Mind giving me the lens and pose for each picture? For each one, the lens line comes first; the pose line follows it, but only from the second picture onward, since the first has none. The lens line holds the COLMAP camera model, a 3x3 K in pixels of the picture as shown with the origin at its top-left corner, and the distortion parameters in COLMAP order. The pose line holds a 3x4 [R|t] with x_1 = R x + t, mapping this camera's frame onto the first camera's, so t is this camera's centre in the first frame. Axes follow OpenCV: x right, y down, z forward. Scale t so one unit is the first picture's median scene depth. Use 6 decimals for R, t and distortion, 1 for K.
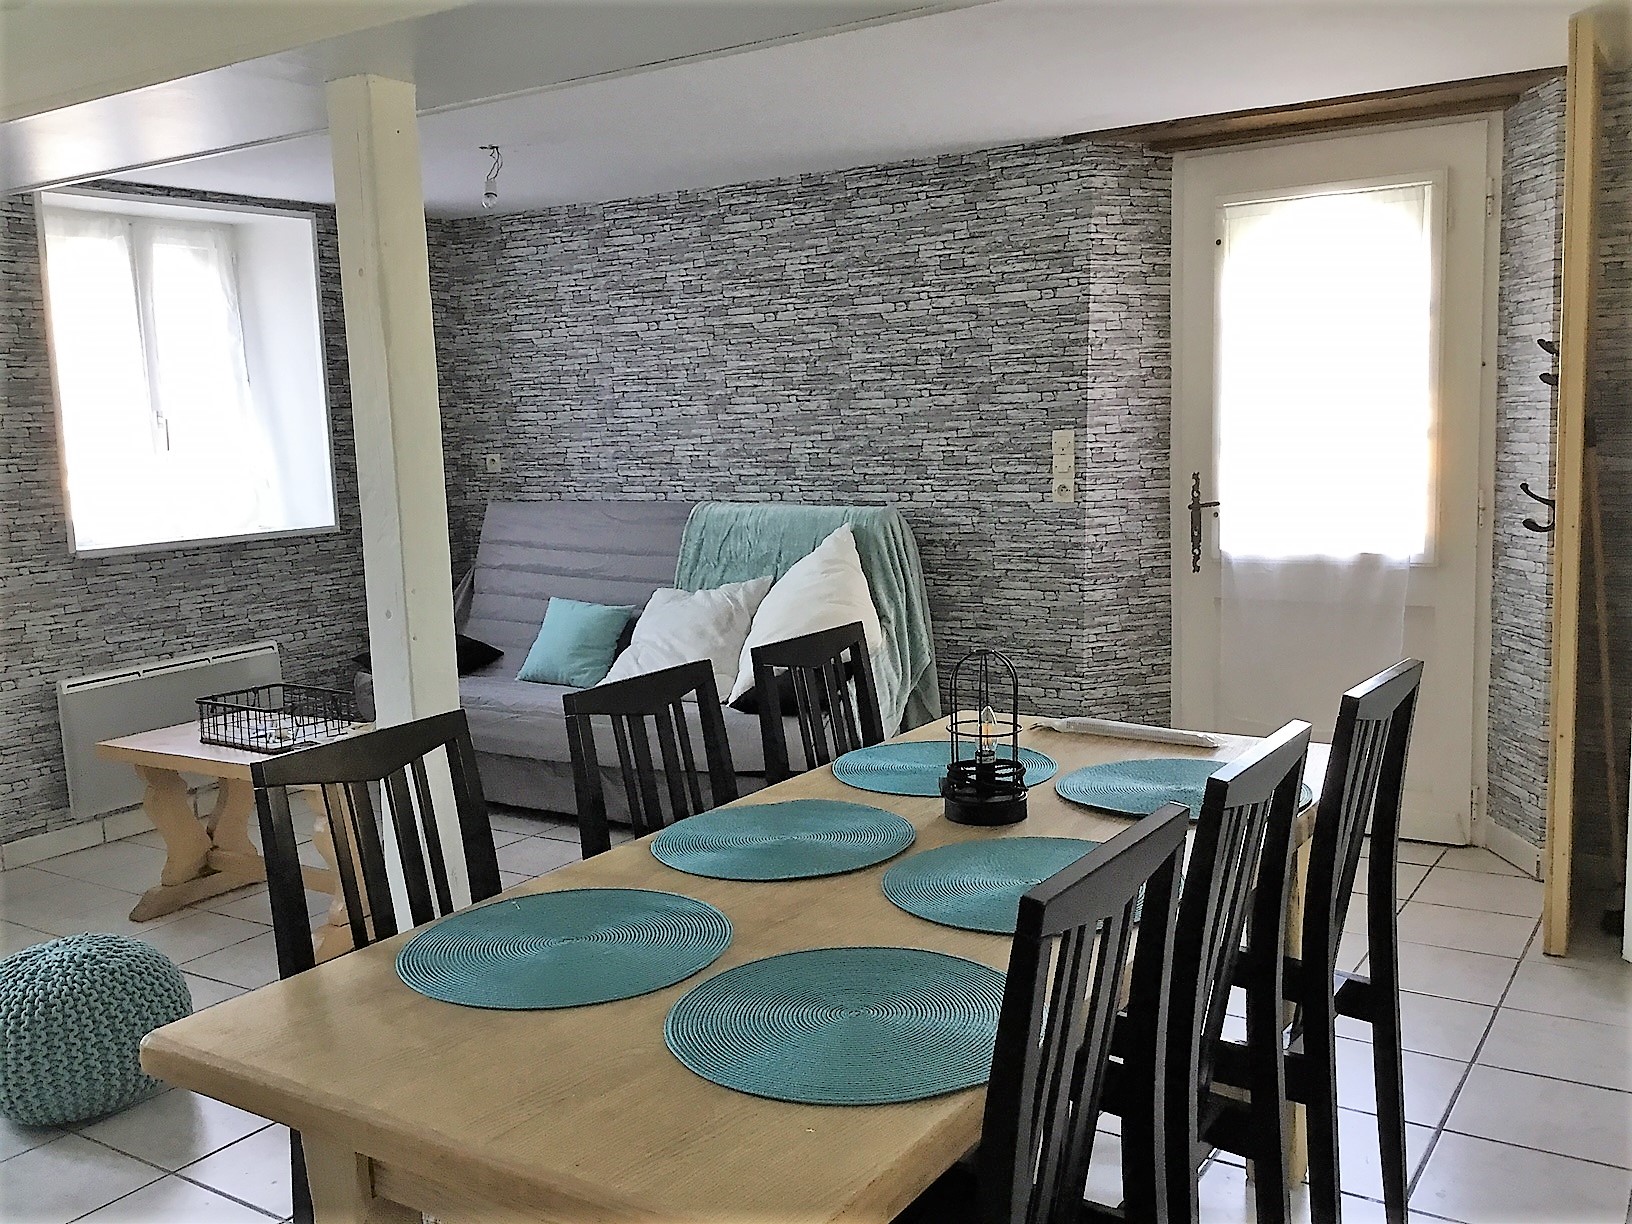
lens RADIAL K [[1500.1, 0, 744.0], [0, 1500.1, 612.2], [0, 0, 1]] dist [0.265204, -0.426490]
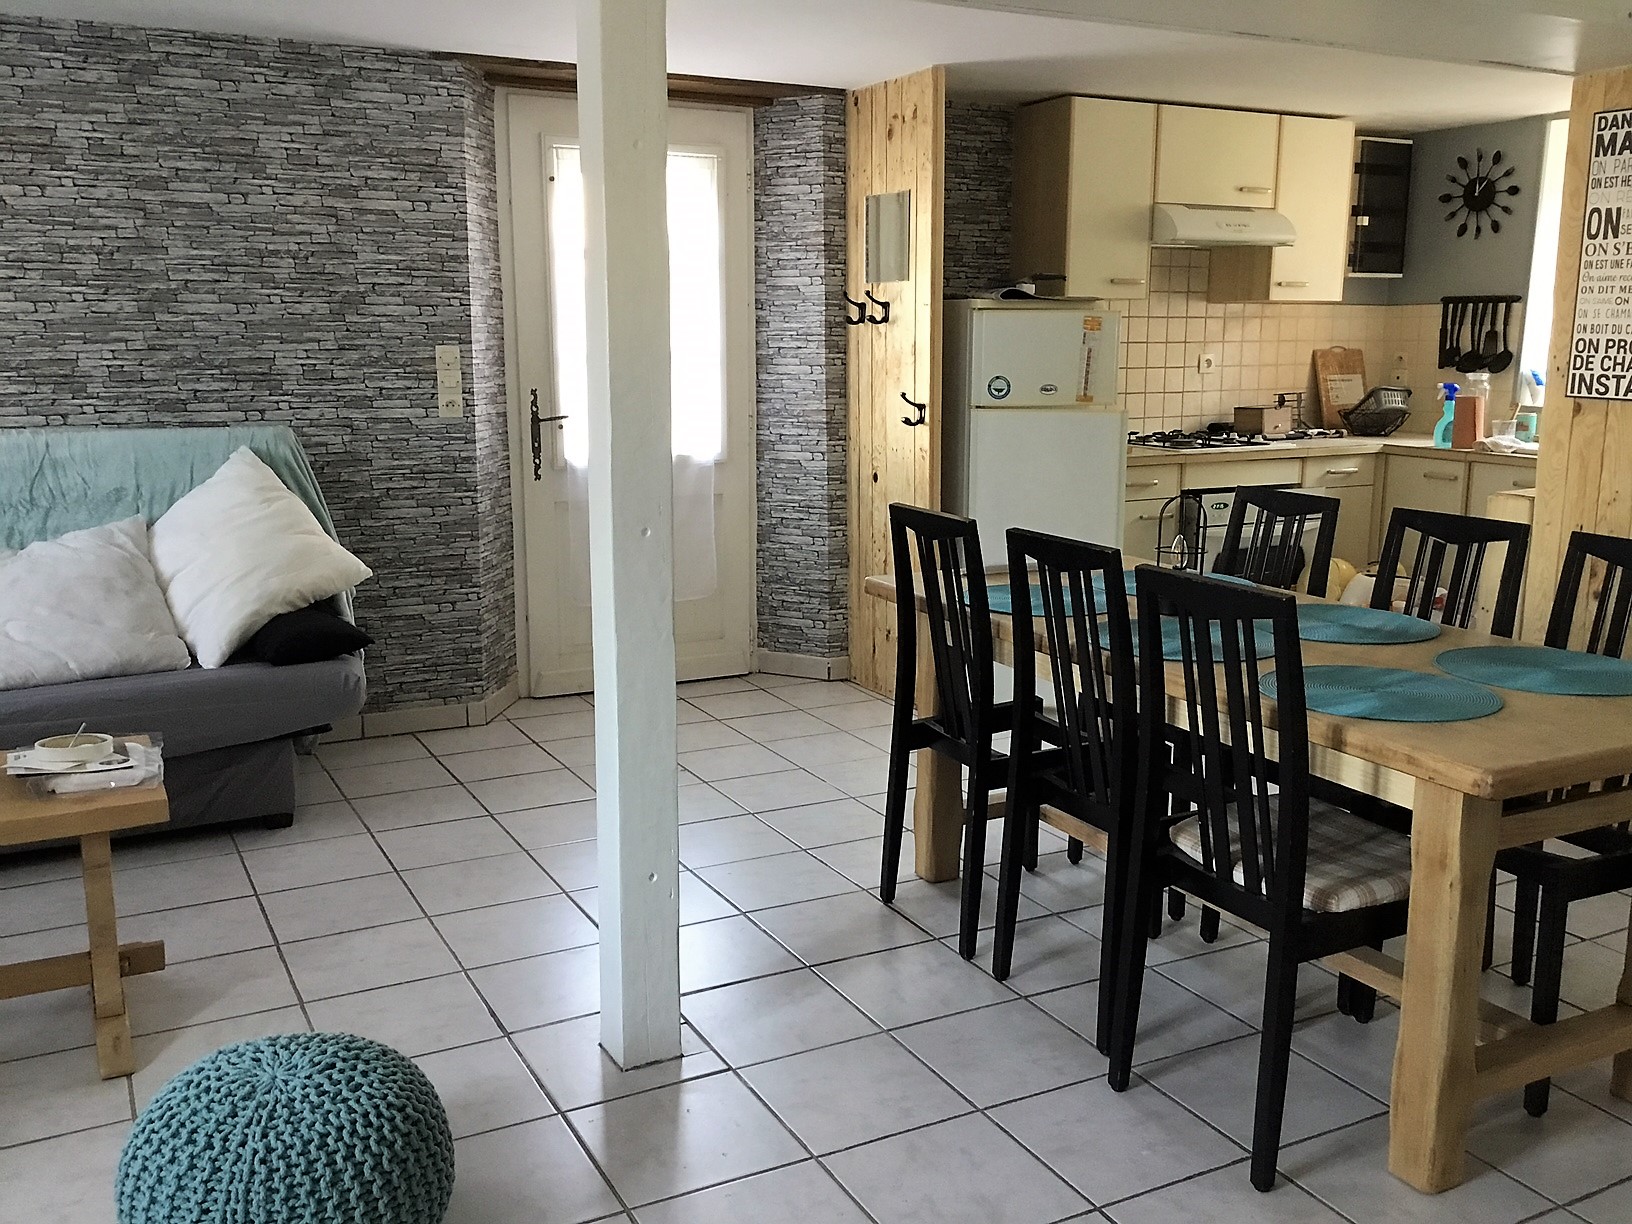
lens RADIAL K [[1497.9, 0, 815.4], [0, 1497.9, 665.0], [0, 0, 1]] dist [0.062108, -0.133504]
pose [[0.468439, -0.162675, 0.868391, -0.576084], [0.094874, 0.986481, 0.133618, -0.020382], [-0.878387, 0.019795, 0.477539, 0.308695]]
